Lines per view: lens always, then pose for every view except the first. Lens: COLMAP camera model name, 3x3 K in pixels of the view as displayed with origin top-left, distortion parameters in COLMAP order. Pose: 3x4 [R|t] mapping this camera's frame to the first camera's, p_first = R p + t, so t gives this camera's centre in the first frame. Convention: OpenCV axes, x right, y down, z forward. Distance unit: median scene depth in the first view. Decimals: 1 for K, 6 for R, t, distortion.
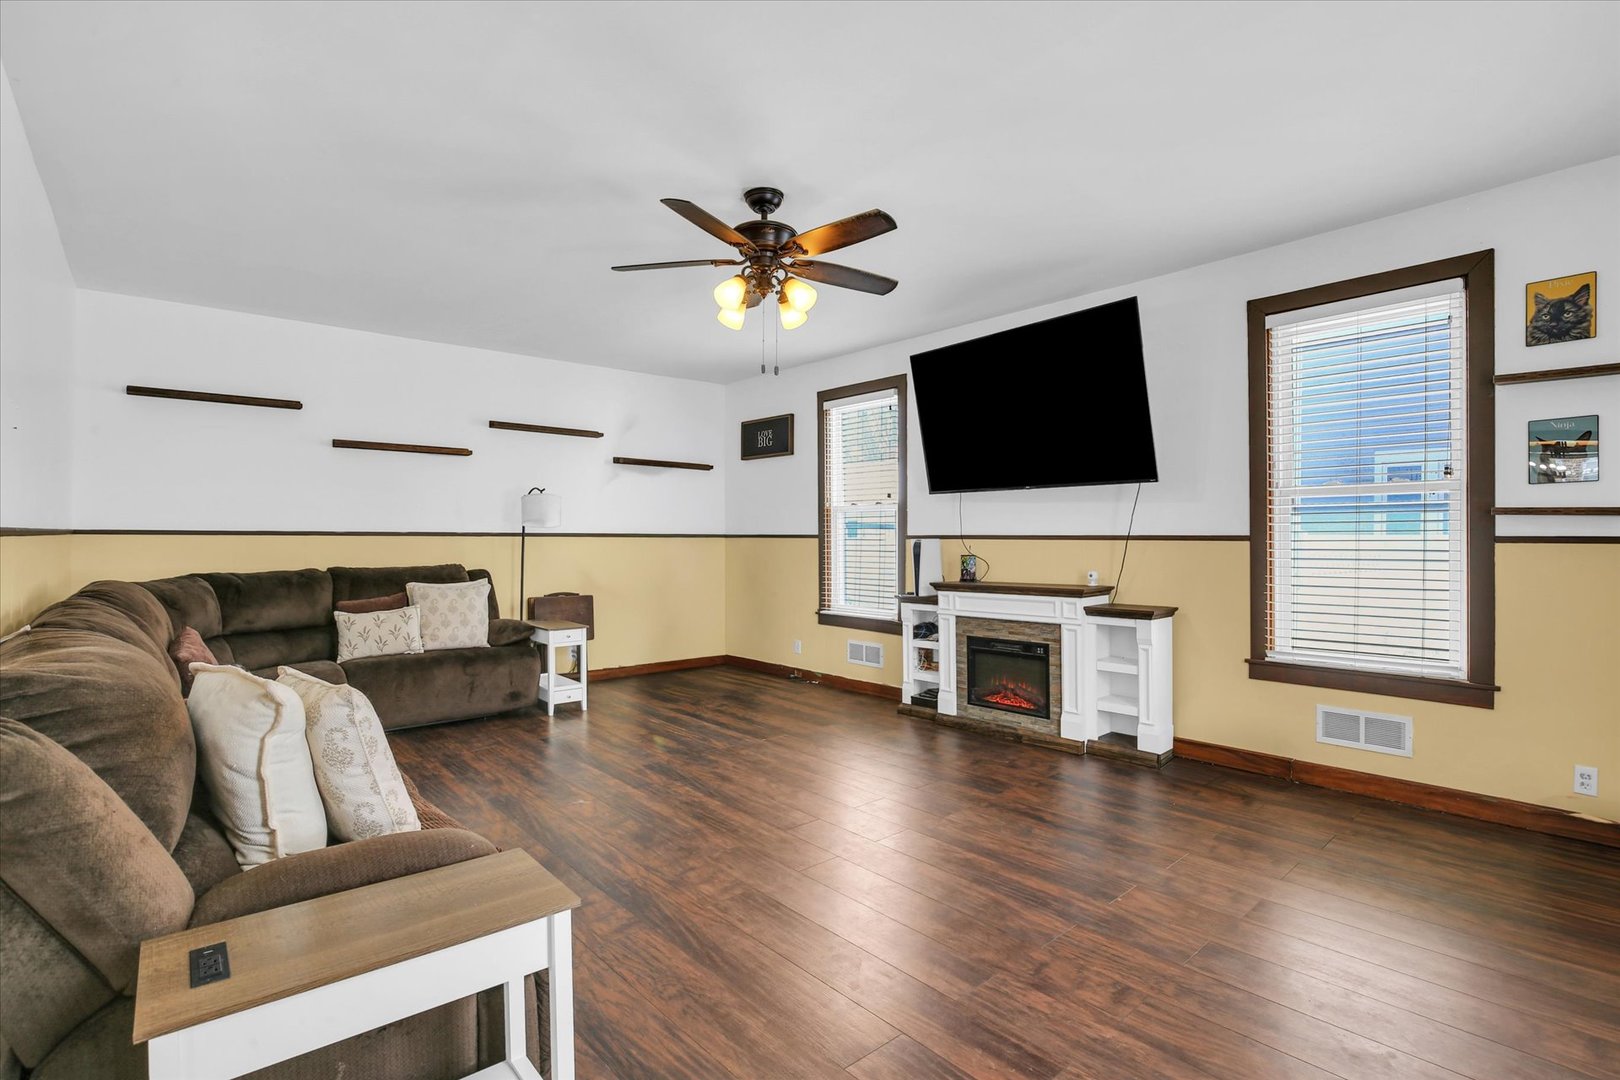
lens RADIAL K [[752.3, 0, 810.8], [0, 752.3, 536.1], [0, 0, 1]] dist [-0.019453, 0.000450]
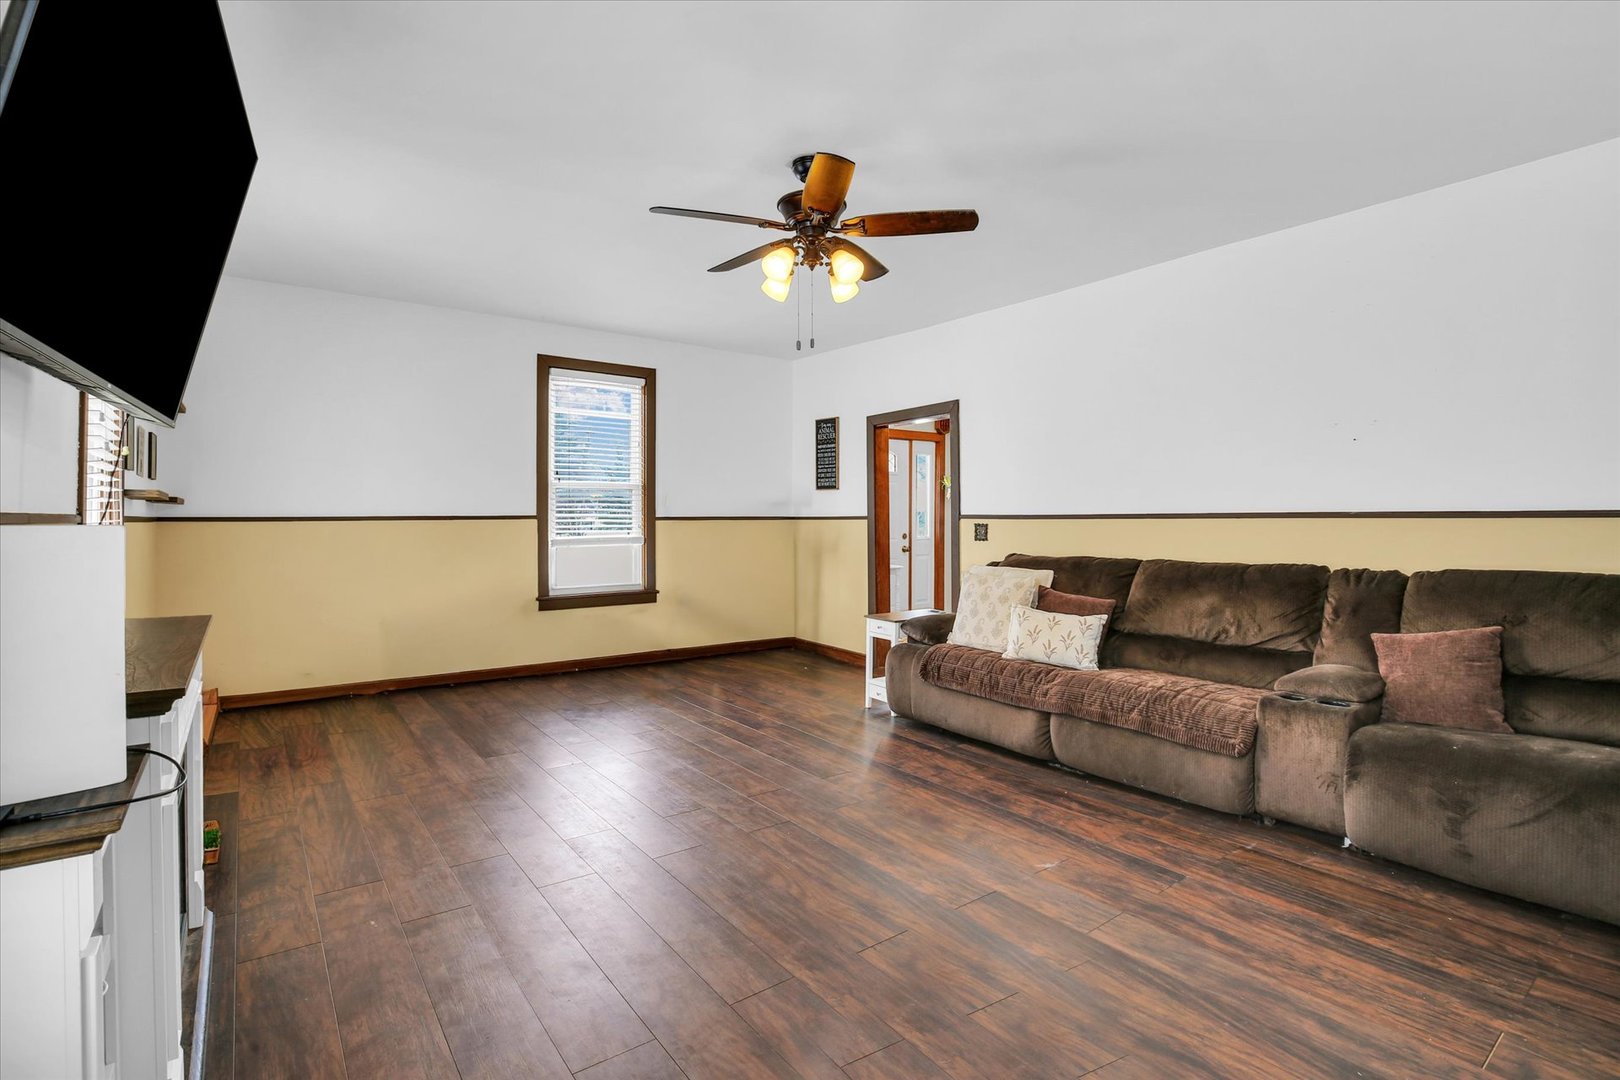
lens RADIAL K [[752.3, 0, 811.4], [0, 752.3, 526.9], [0, 0, 1]] dist [-0.019453, 0.000450]
pose [[-0.997385, -0.003355, 0.072188, -0.107384], [-0.002389, 0.999906, 0.013468, -0.000512], [-0.072226, 0.013260, -0.997300, 1.596246]]
